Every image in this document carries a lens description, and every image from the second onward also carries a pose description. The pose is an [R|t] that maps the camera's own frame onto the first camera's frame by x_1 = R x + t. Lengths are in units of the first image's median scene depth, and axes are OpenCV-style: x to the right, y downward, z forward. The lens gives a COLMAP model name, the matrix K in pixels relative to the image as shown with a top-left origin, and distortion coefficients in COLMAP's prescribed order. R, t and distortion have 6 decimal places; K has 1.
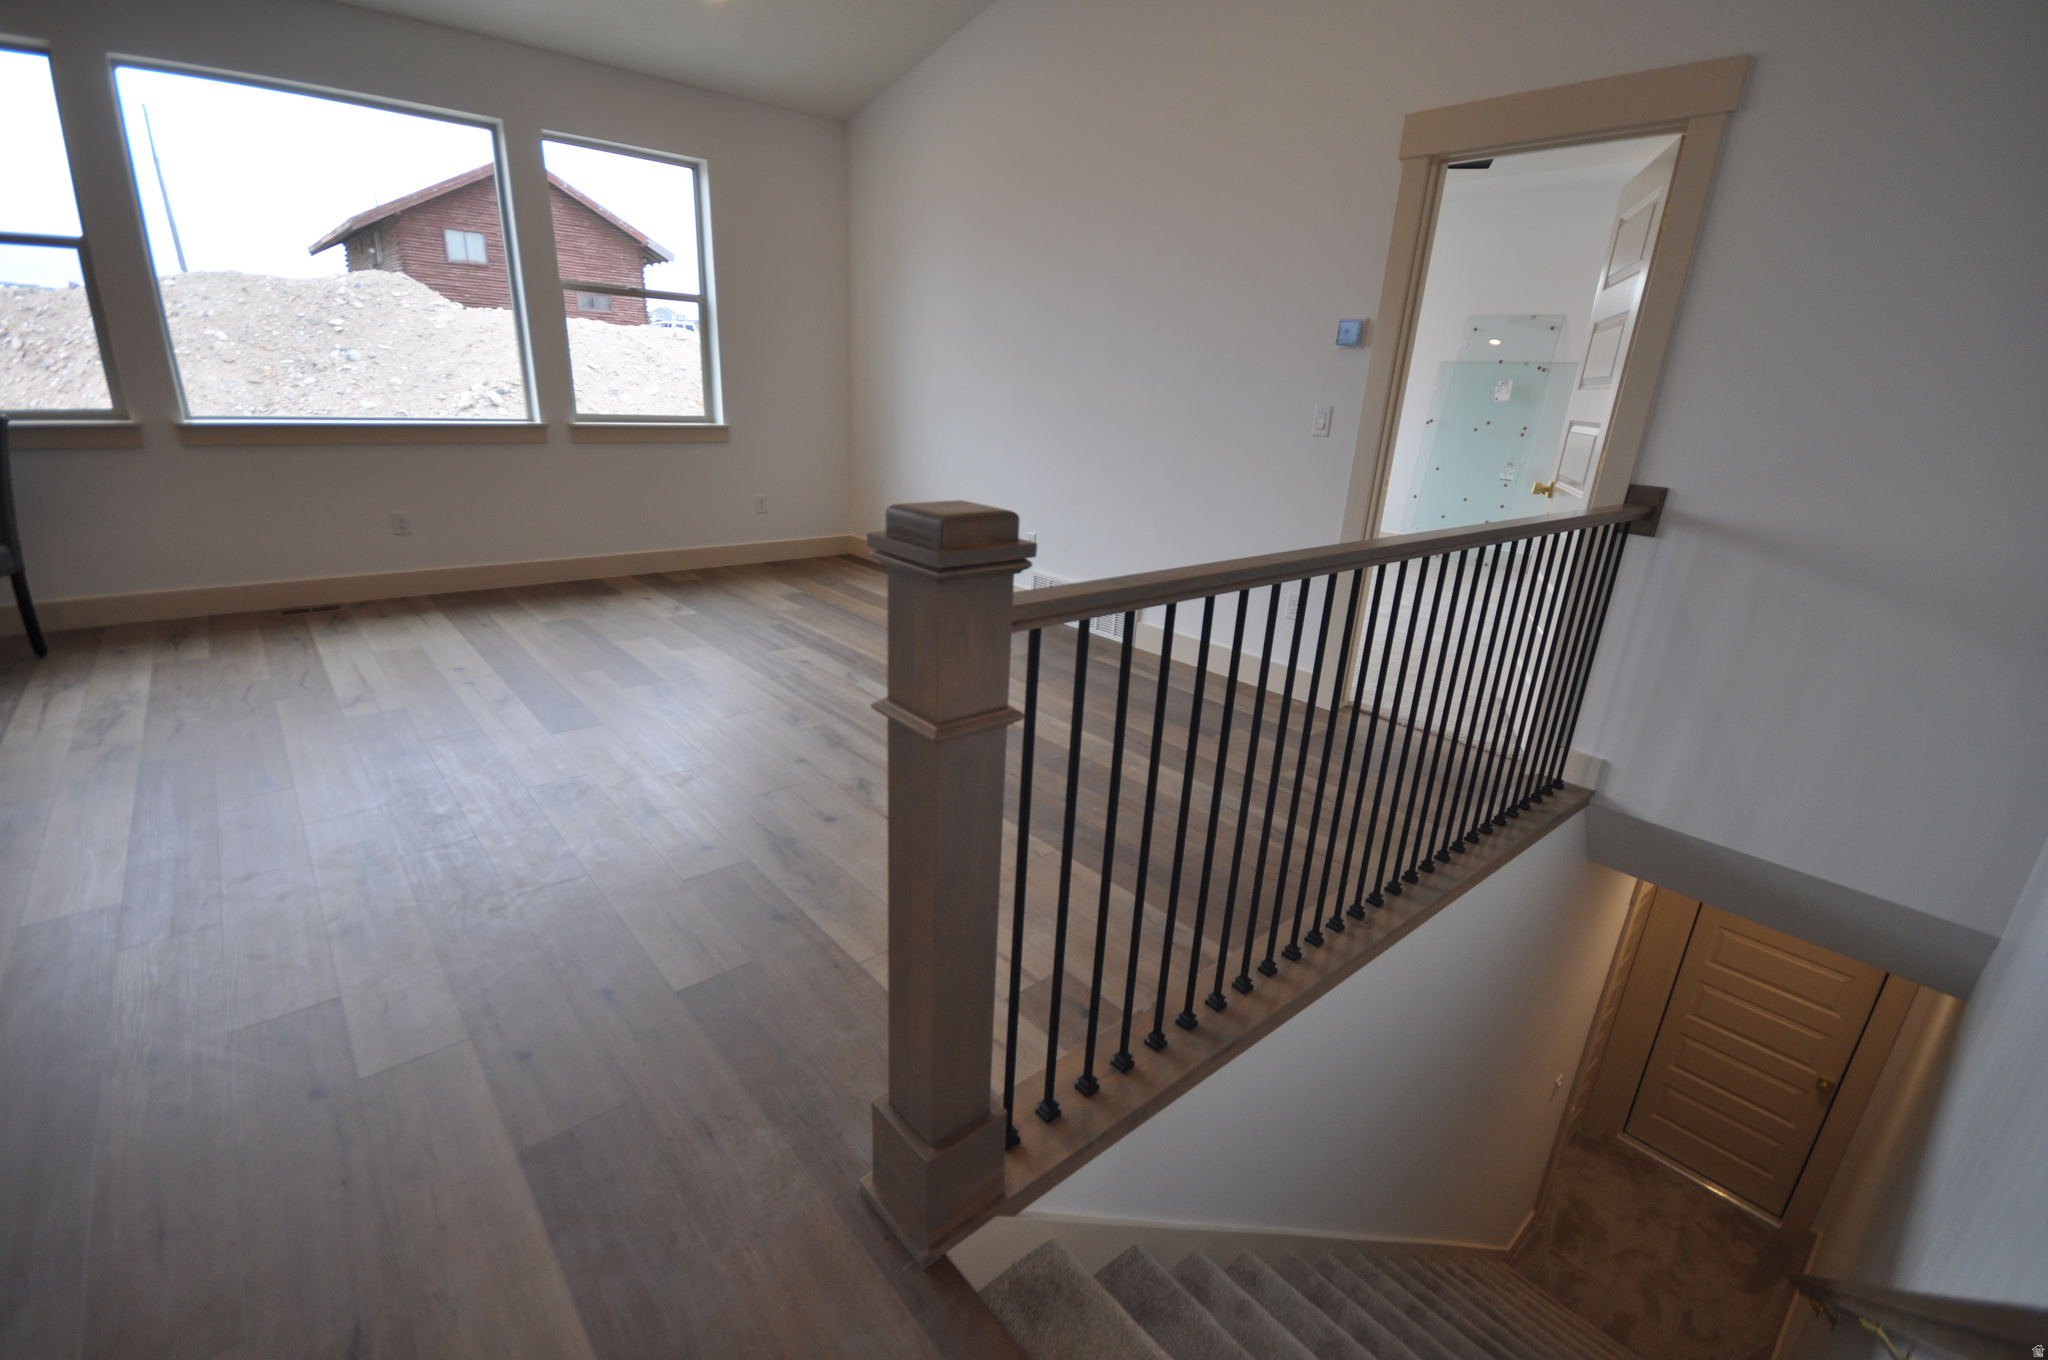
lens RADIAL K [[889.9, 0, 1028.9], [0, 889.9, 691.5], [0, 0, 1]] dist [-0.002672, -0.004186]
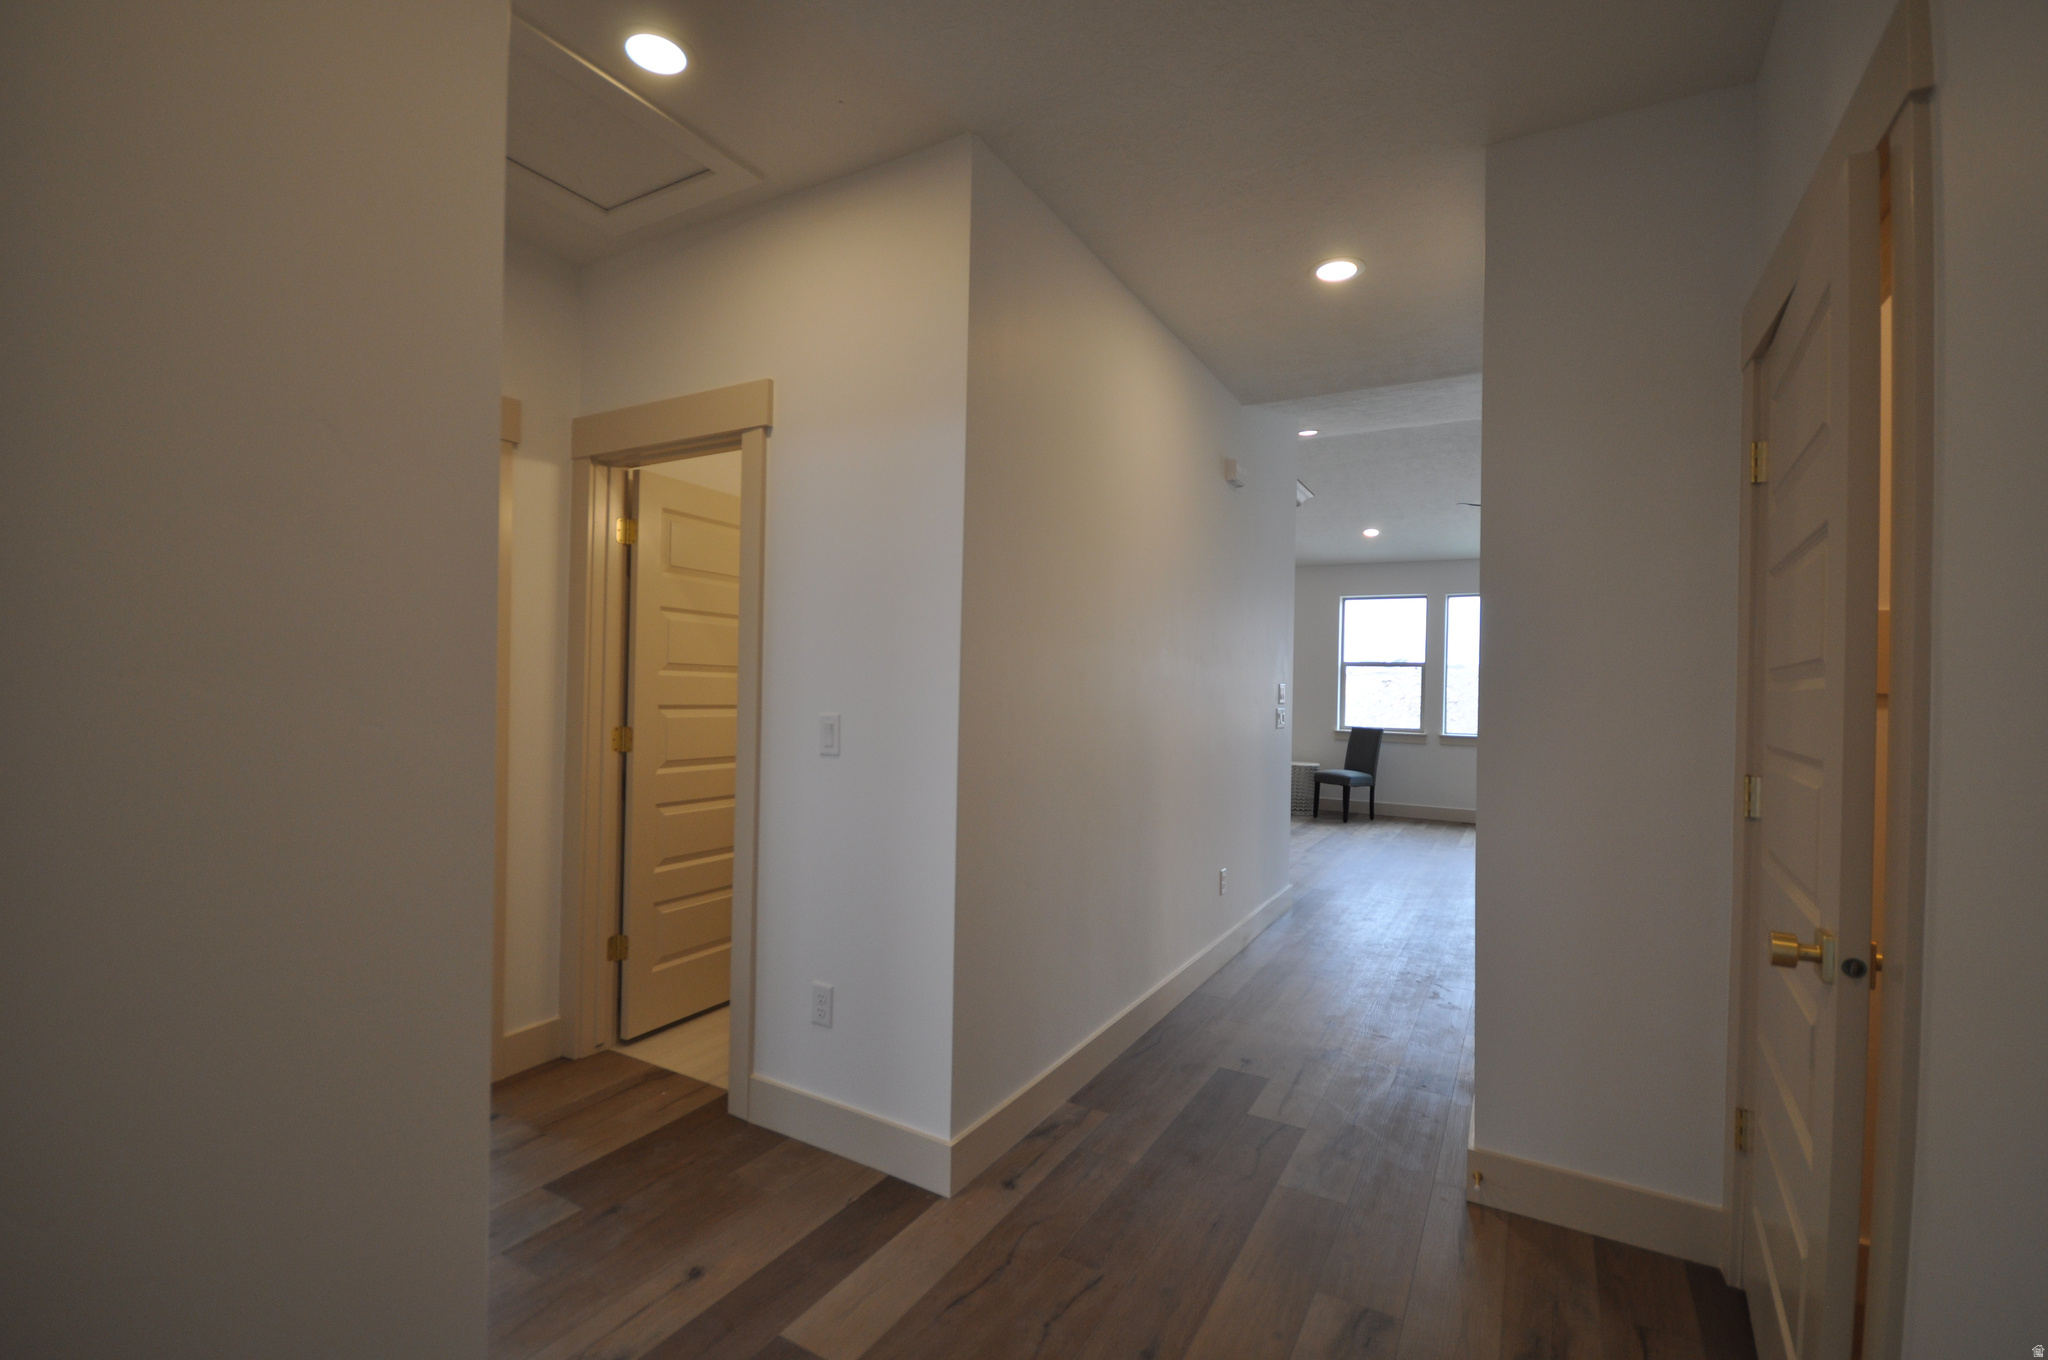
lens RADIAL K [[889.9, 0, 1028.5], [0, 889.9, 674.8], [0, 0, 1]] dist [-0.002672, -0.004186]
pose [[0.330573, -0.054746, -0.942191, 0.739037], [-0.322435, 0.931697, -0.167264, 0.239514], [0.886994, 0.359088, 0.290341, -0.575094]]
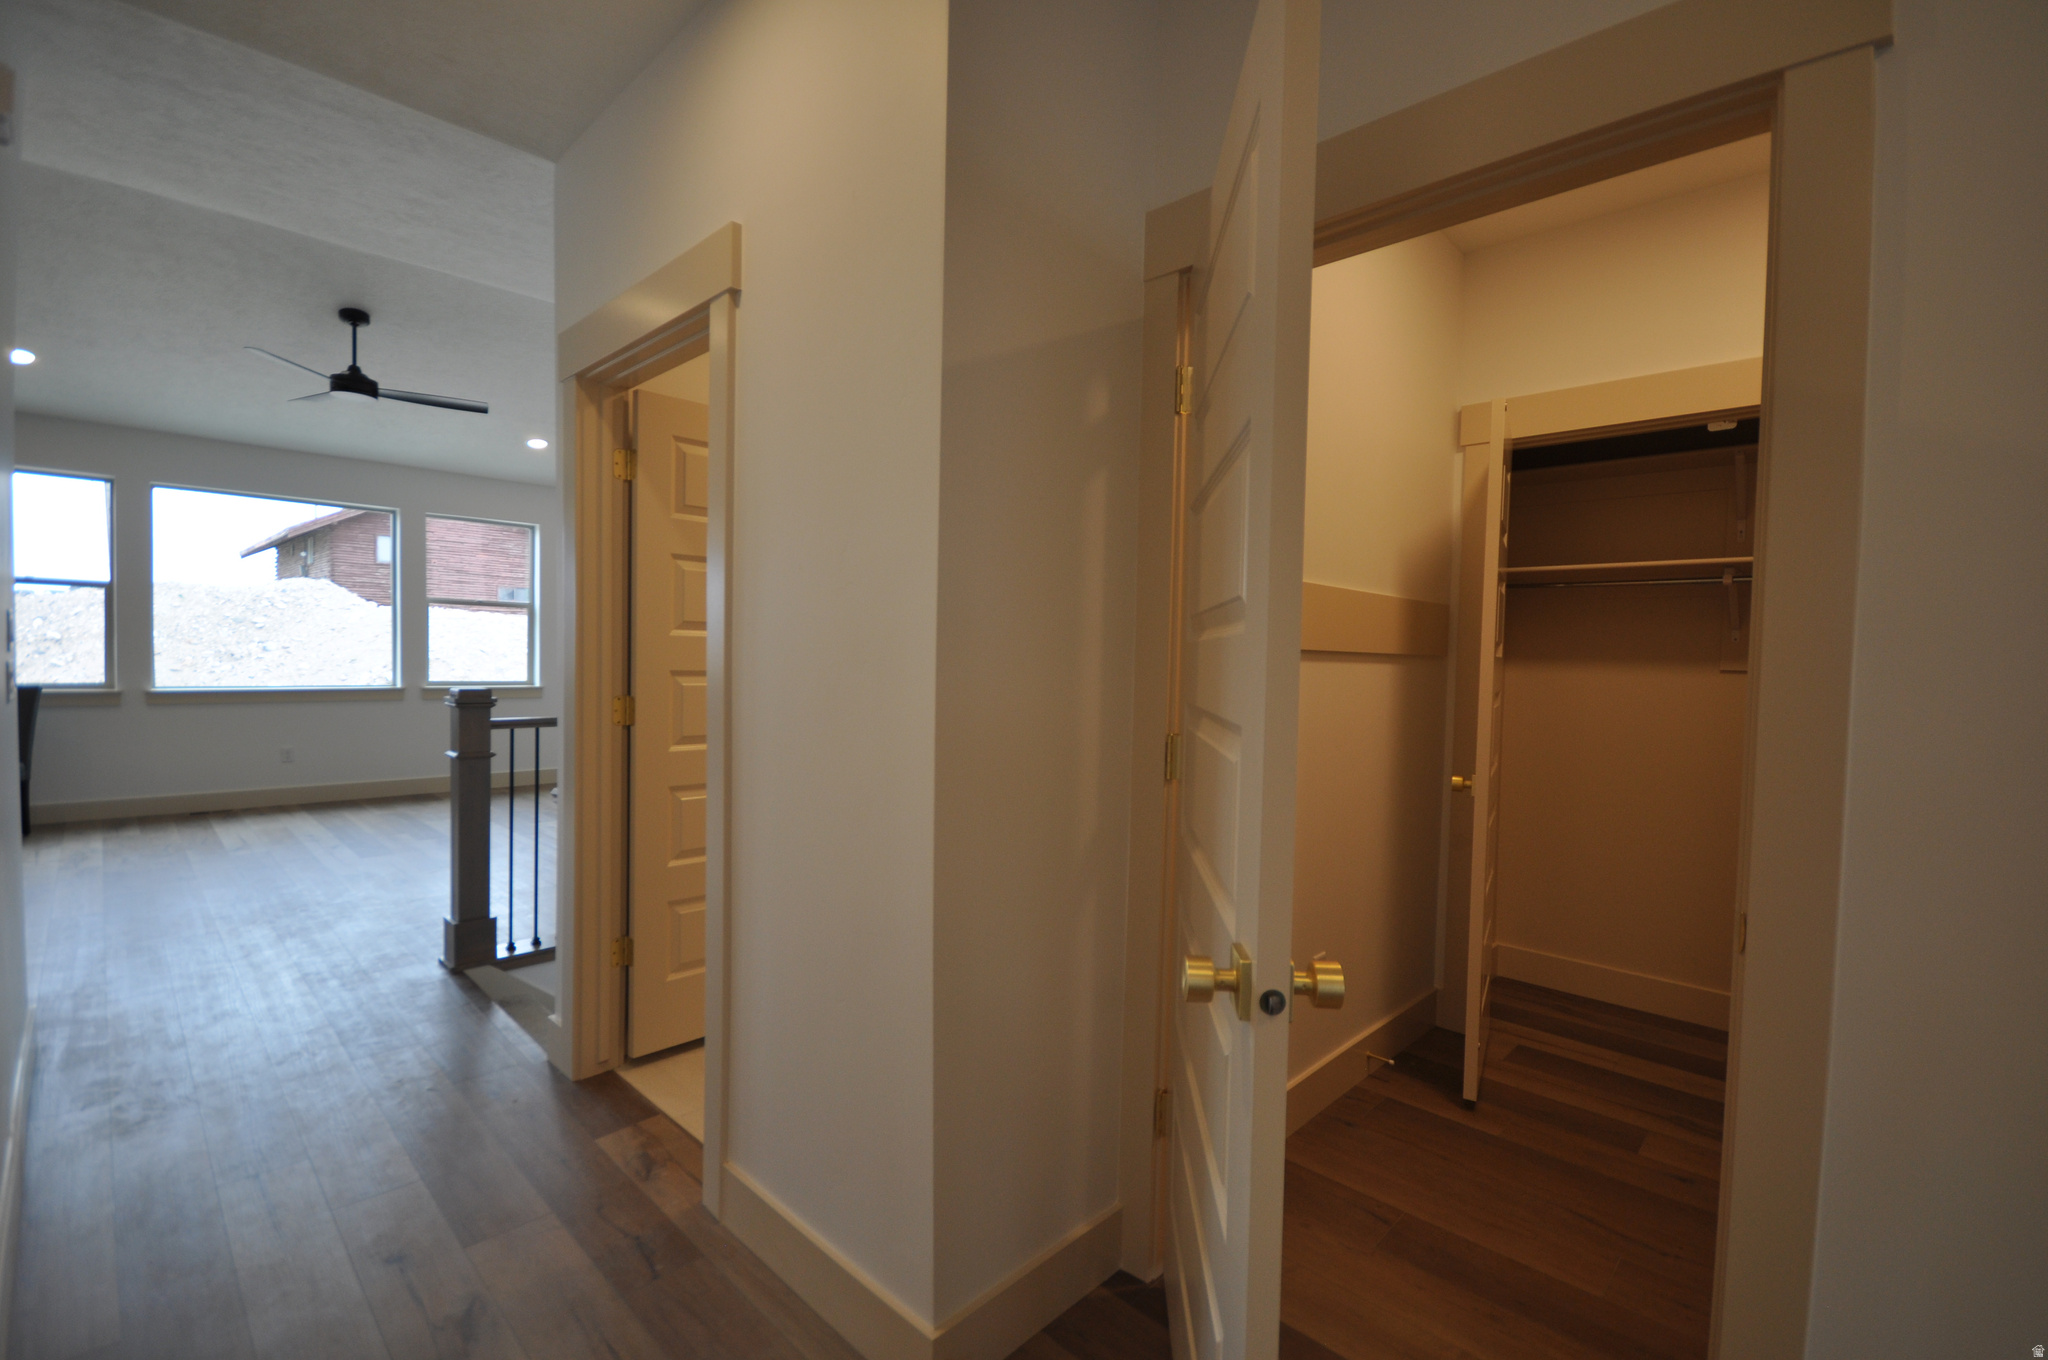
lens RADIAL K [[889.9, 0, 1032.4], [0, 889.9, 689.8], [0, 0, 1]] dist [-0.002672, -0.004186]
pose [[0.995353, -0.030130, 0.091456, 0.381584], [0.055291, 0.956435, -0.286663, 0.193143], [-0.078834, 0.290387, 0.953656, -0.518358]]
